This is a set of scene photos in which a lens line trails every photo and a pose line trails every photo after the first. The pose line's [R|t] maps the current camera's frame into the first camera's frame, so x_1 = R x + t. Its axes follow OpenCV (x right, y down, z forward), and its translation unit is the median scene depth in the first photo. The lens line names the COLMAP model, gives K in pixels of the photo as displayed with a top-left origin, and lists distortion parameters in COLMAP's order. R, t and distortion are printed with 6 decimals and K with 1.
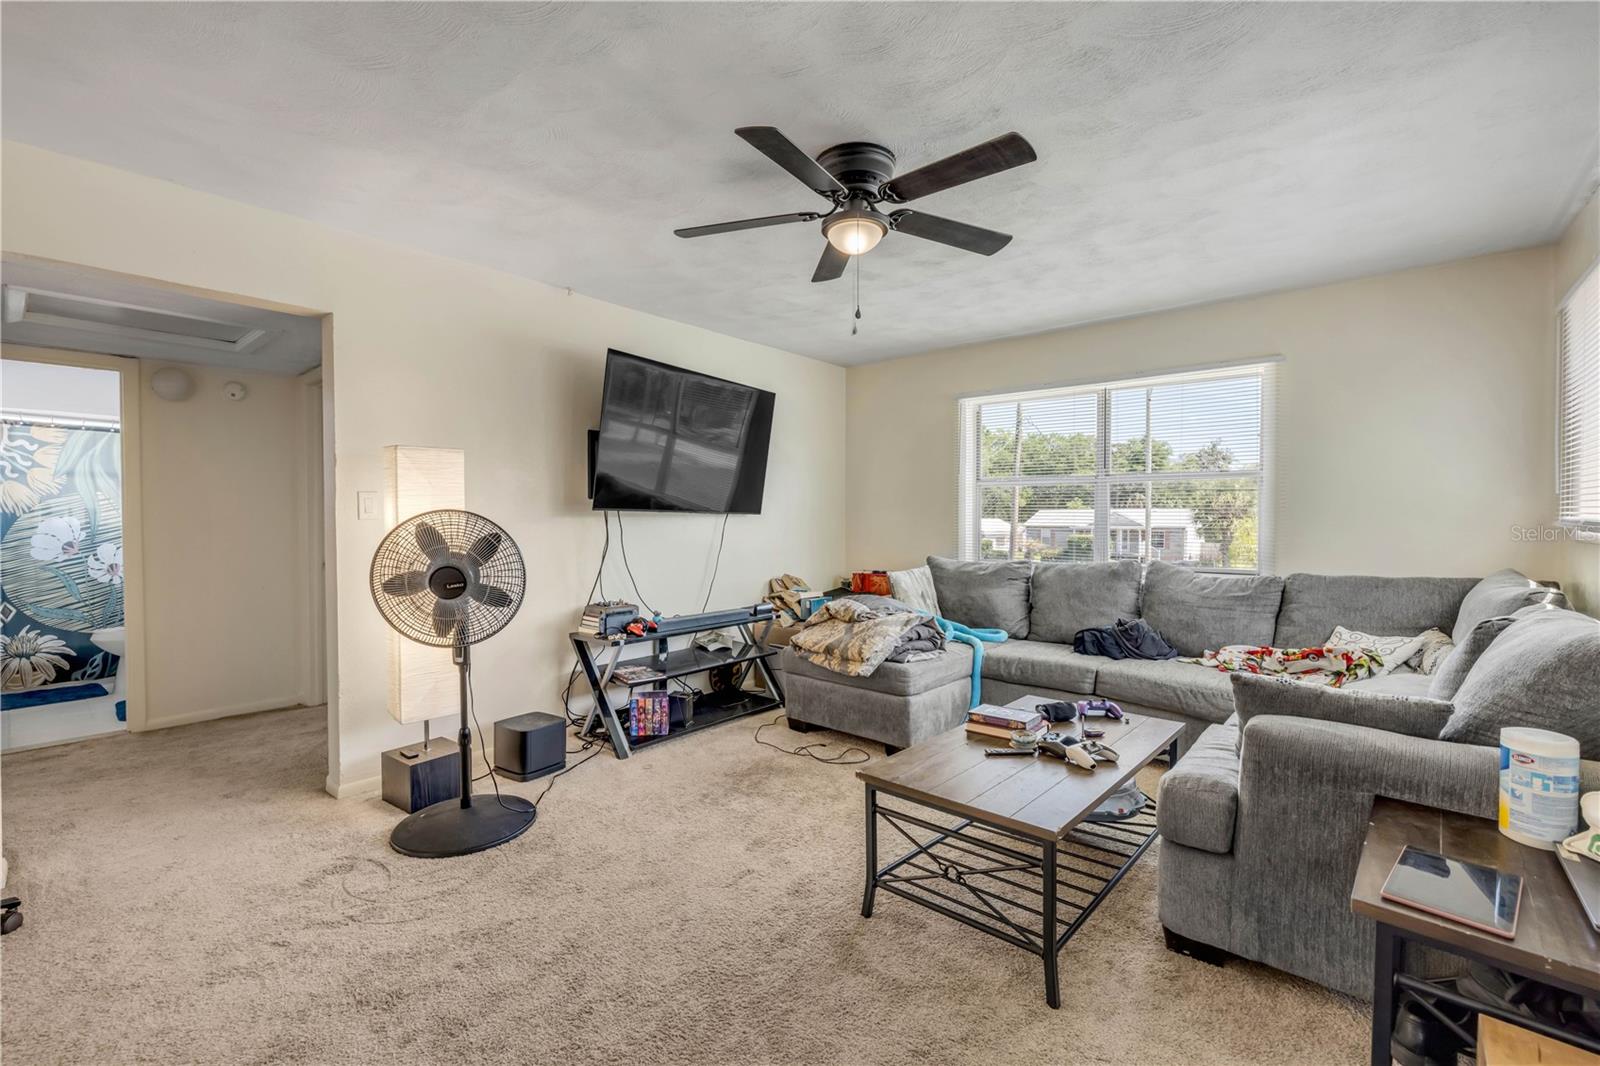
lens RADIAL K [[696.9, 0, 796.8], [0, 696.9, 524.8], [0, 0, 1]] dist [0.001216, -0.000206]
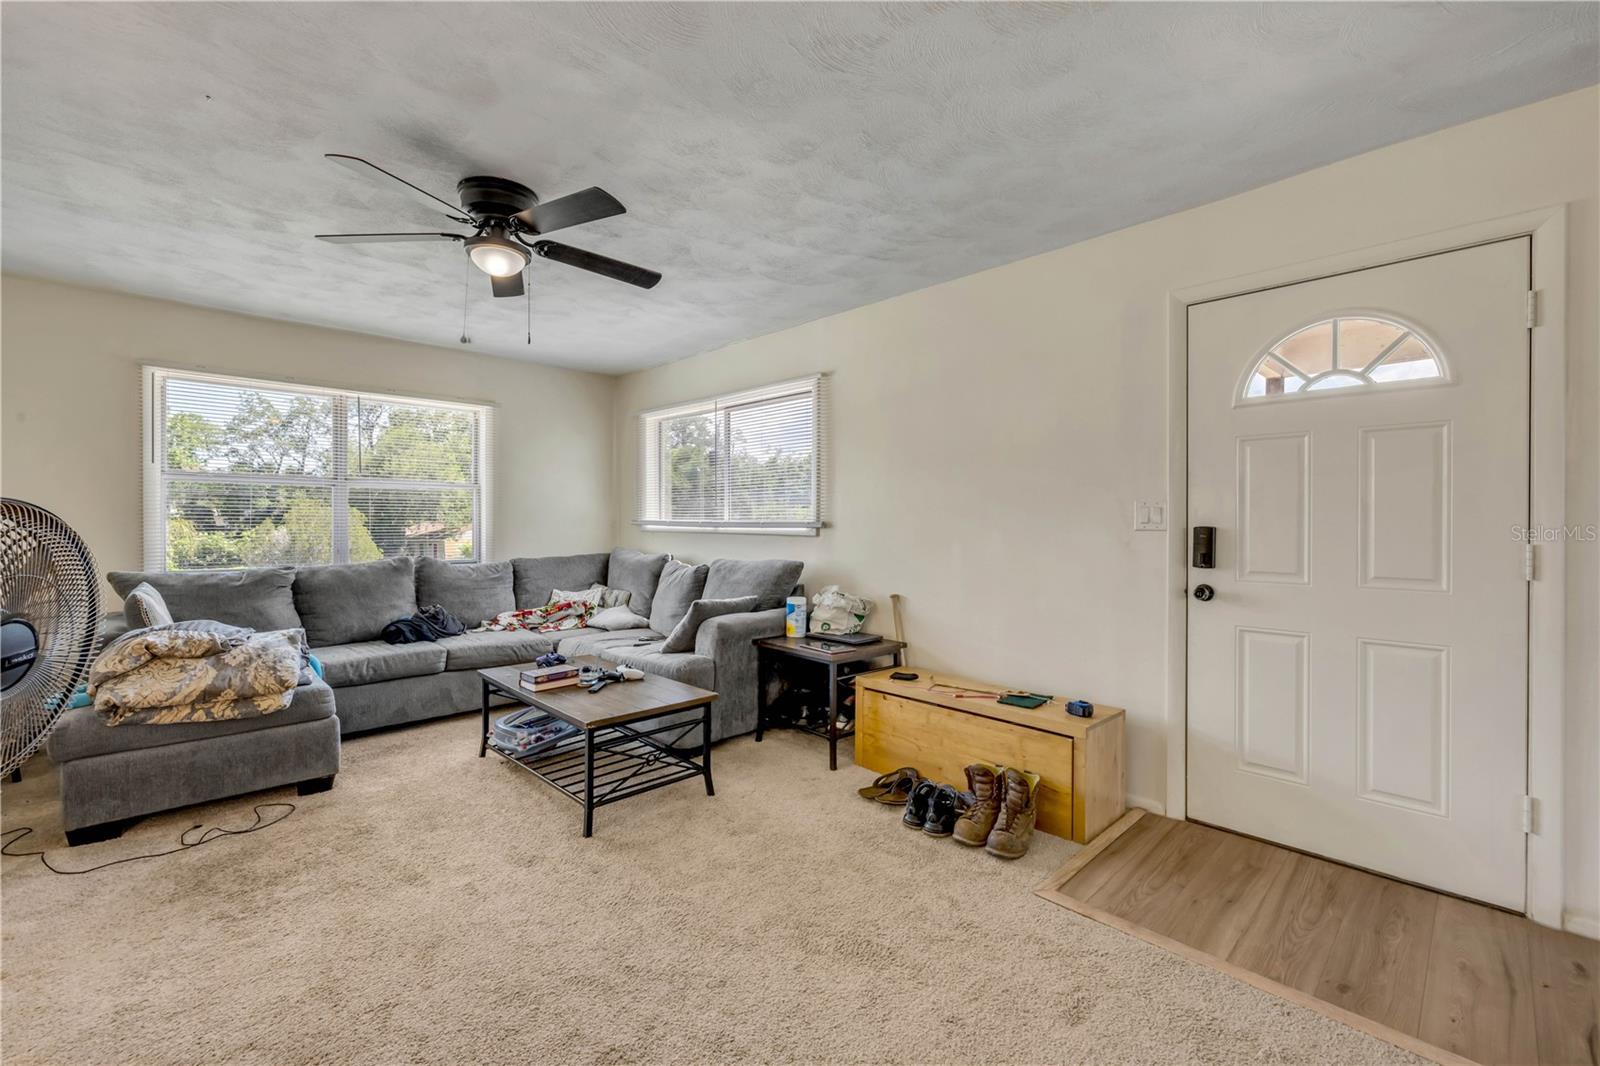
lens RADIAL K [[680.2, 0, 794.9], [0, 680.2, 524.2], [0, 0, 1]] dist [0.000150, -0.000344]
pose [[0.086172, -0.006403, 0.996260, -0.638325], [0.009741, 0.999937, 0.005585, -0.002707], [-0.996233, 0.009223, 0.086229, 0.308141]]
